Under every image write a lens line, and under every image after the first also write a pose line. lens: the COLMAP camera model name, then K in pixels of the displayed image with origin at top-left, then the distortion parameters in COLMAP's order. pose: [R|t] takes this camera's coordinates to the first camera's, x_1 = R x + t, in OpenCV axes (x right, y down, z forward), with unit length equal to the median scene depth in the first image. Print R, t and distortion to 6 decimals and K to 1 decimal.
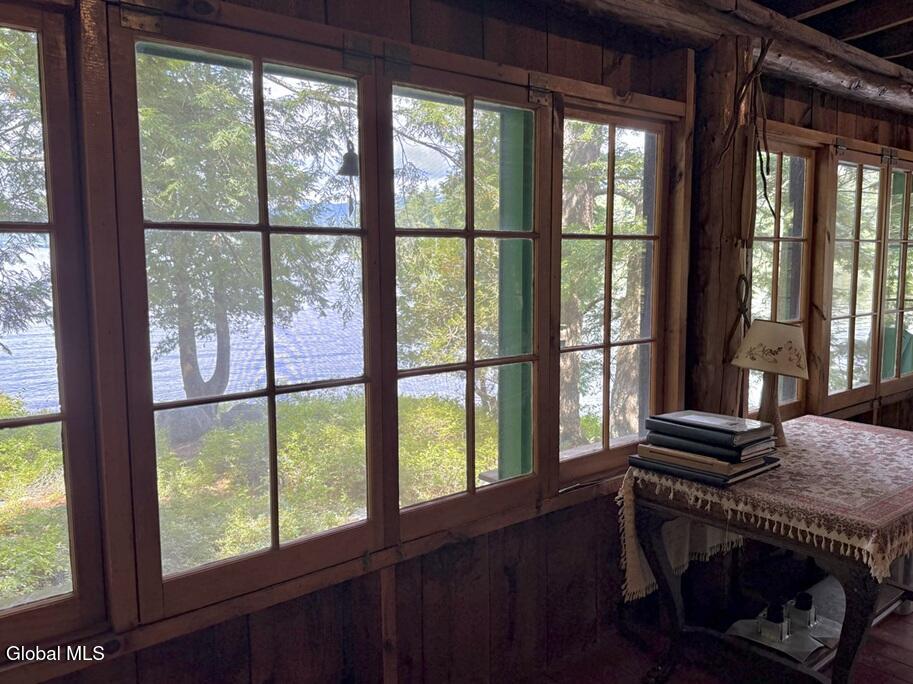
lens RADIAL K [[735.9, 0, 455.2], [0, 735.9, 340.5], [0, 0, 1]] dist [-0.001887, -0.009573]
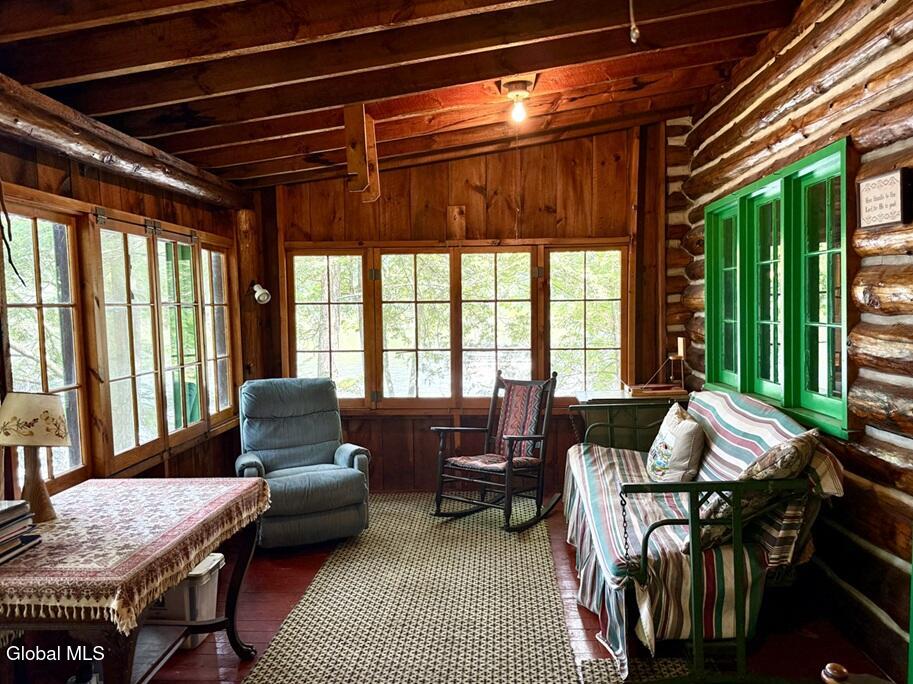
lens RADIAL K [[735.9, 0, 455.0], [0, 735.9, 344.1], [0, 0, 1]] dist [-0.001887, -0.009573]
pose [[0.678999, -0.055396, 0.732046, 0.102348], [0.106299, 0.994060, -0.023373, -0.006191], [-0.726403, 0.093686, 0.680854, -0.061573]]
